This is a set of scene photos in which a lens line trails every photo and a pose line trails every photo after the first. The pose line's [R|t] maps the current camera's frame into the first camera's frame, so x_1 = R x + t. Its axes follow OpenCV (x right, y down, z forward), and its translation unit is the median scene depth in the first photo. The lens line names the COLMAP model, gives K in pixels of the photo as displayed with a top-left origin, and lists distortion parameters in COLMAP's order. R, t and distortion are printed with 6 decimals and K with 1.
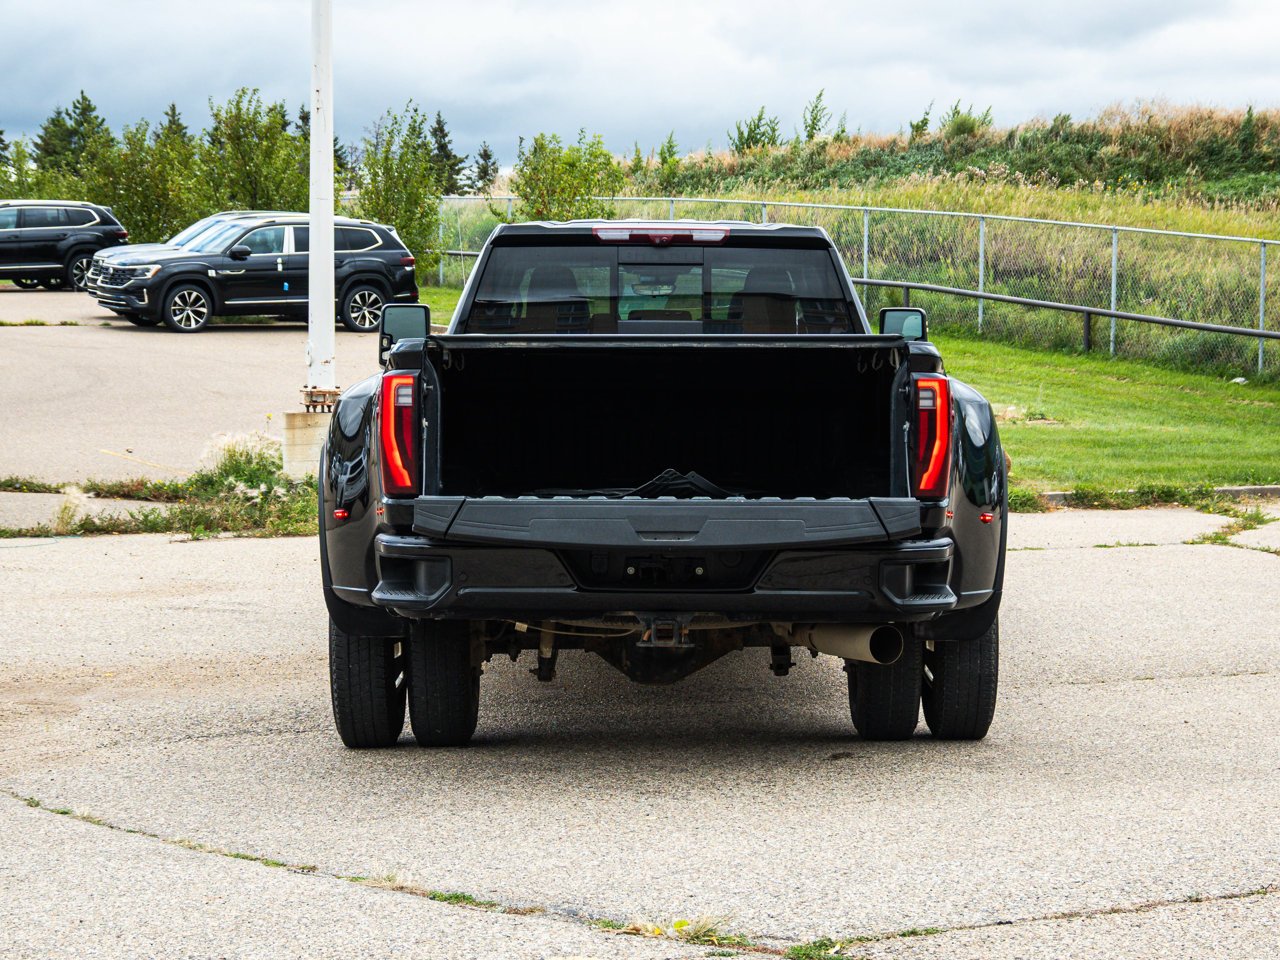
lens RADIAL K [[2889.7, 0, 636.2], [0, 2889.7, 481.3], [0, 0, 1]] dist [0.013322, 0.000000]
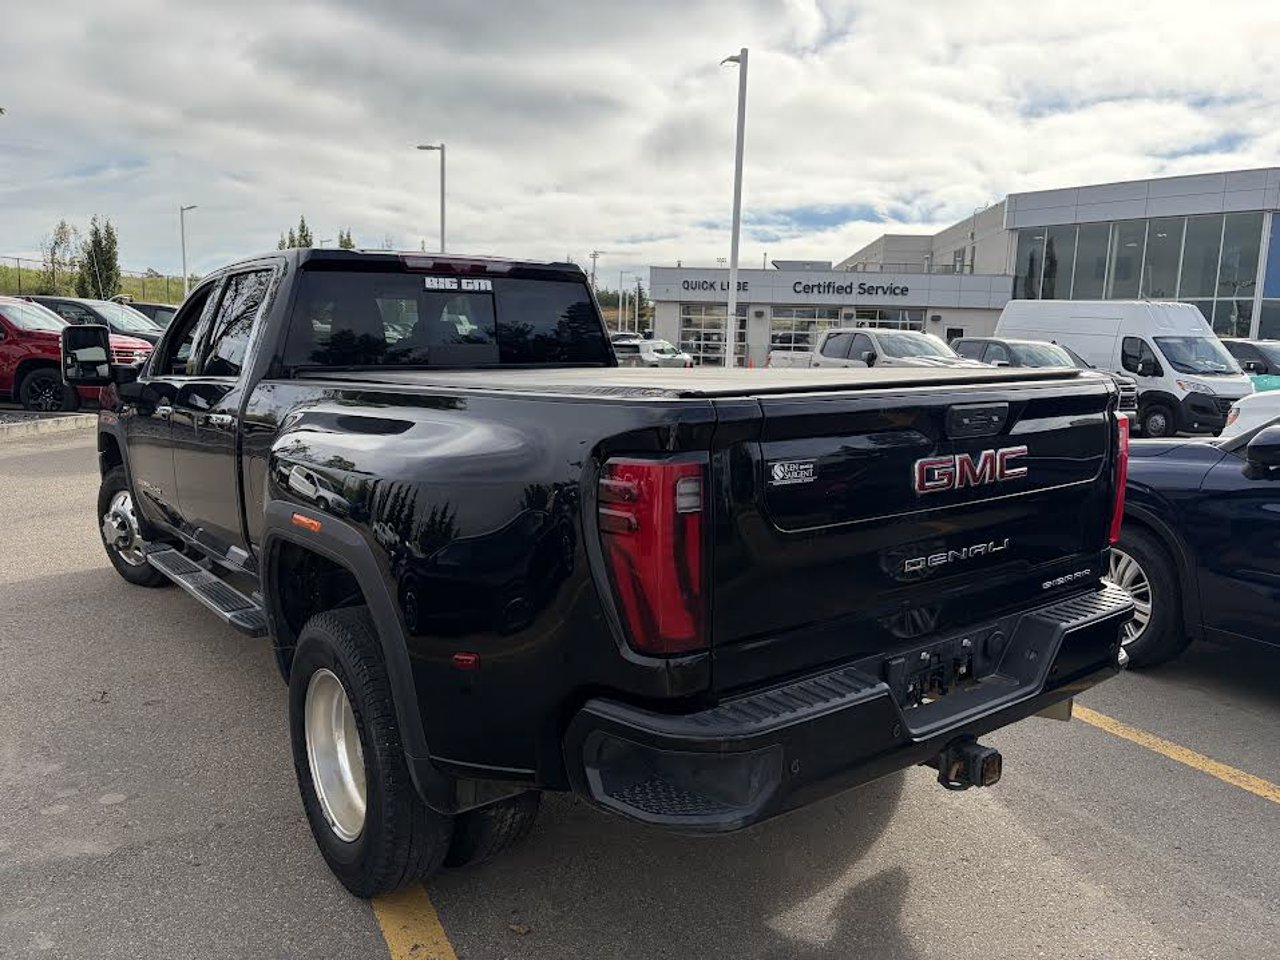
lens RADIAL K [[966.6, 0, 641.0], [0, 966.6, 480.6], [0, 0, 1]] dist [0.040689, 0.000054]
pose [[0.797643, -0.096570, 0.595348, -0.043838], [0.034141, 0.992745, 0.115289, -0.011845], [-0.602163, -0.071634, 0.795153, 0.177644]]
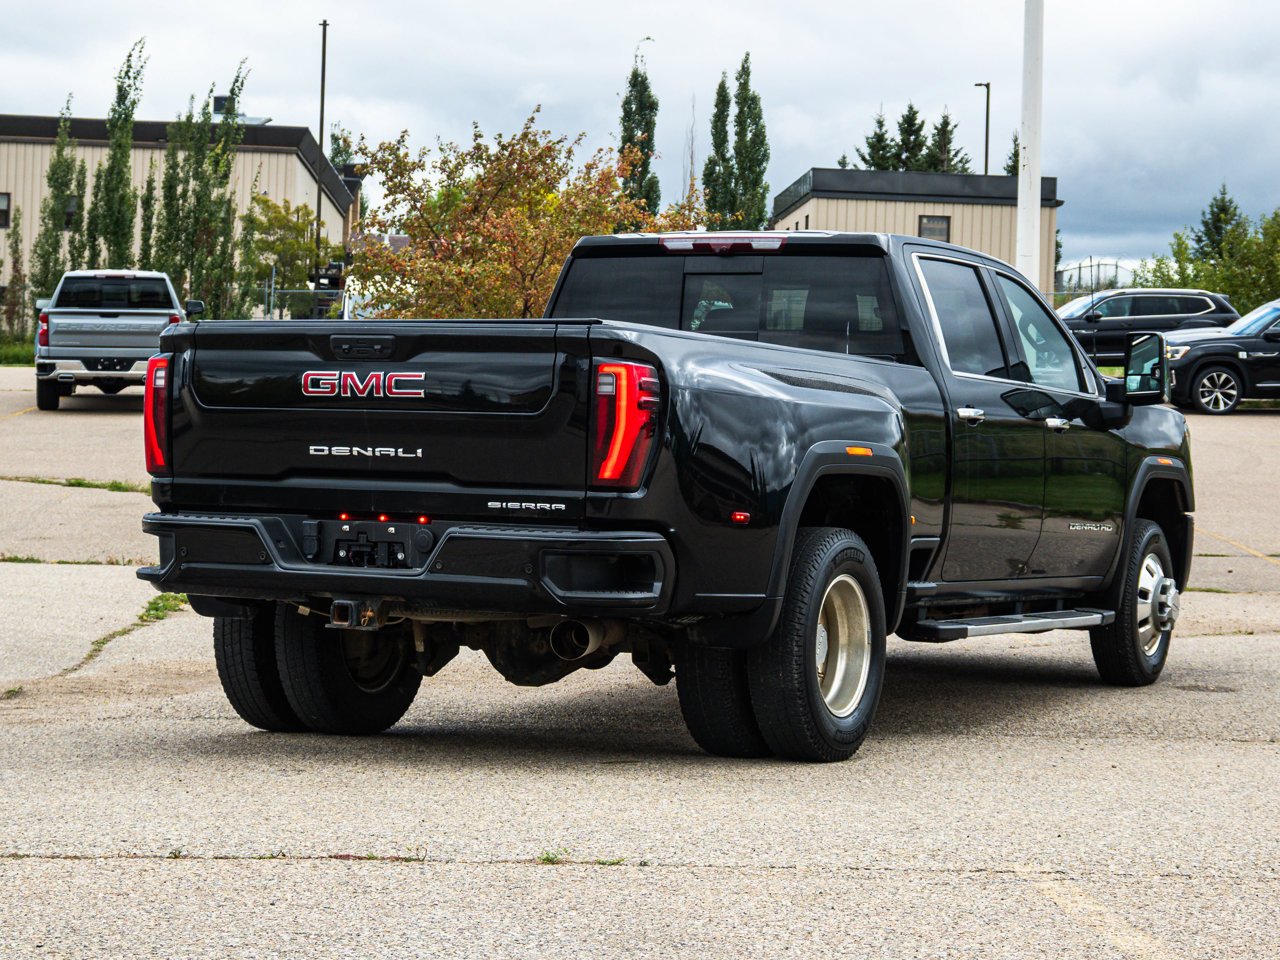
lens RADIAL K [[2889.7, 0, 642.8], [0, 2889.7, 479.7], [0, 0, 1]] dist [0.013322, 0.000000]
pose [[0.892993, 0.021849, -0.449539, 0.114535], [-0.038745, 0.998845, -0.028419, 0.006289], [0.448399, 0.042795, 0.892808, 0.031475]]
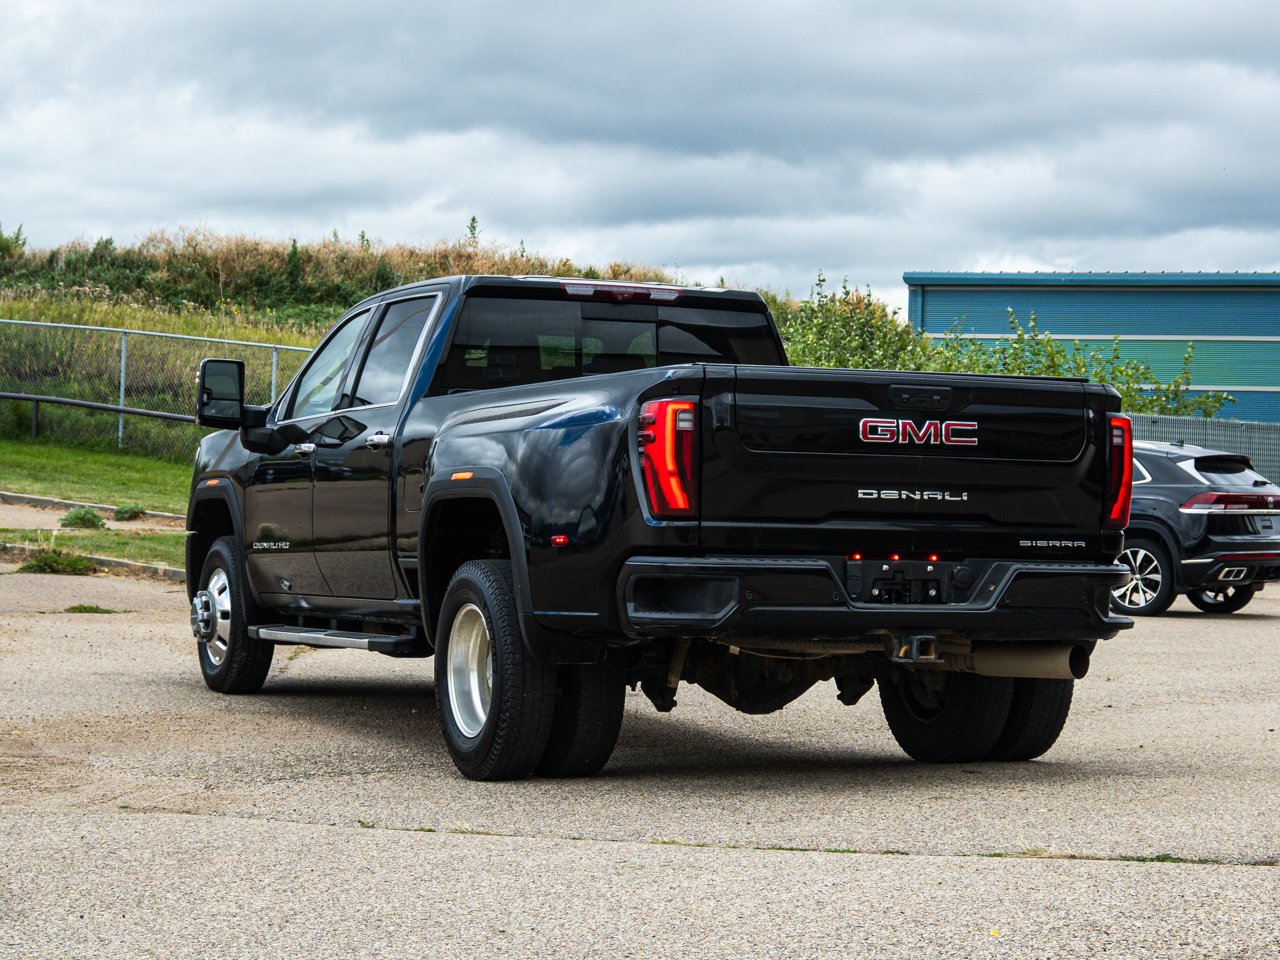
lens RADIAL K [[2889.7, 0, 645.3], [0, 2889.7, 478.1], [0, 0, 1]] dist [0.013322, 0.000000]
pose [[0.920260, 0.019455, 0.390824, -0.104115], [0.000023, 0.998761, -0.049773, 0.008857], [-0.391308, 0.045813, 0.919119, 0.012669]]
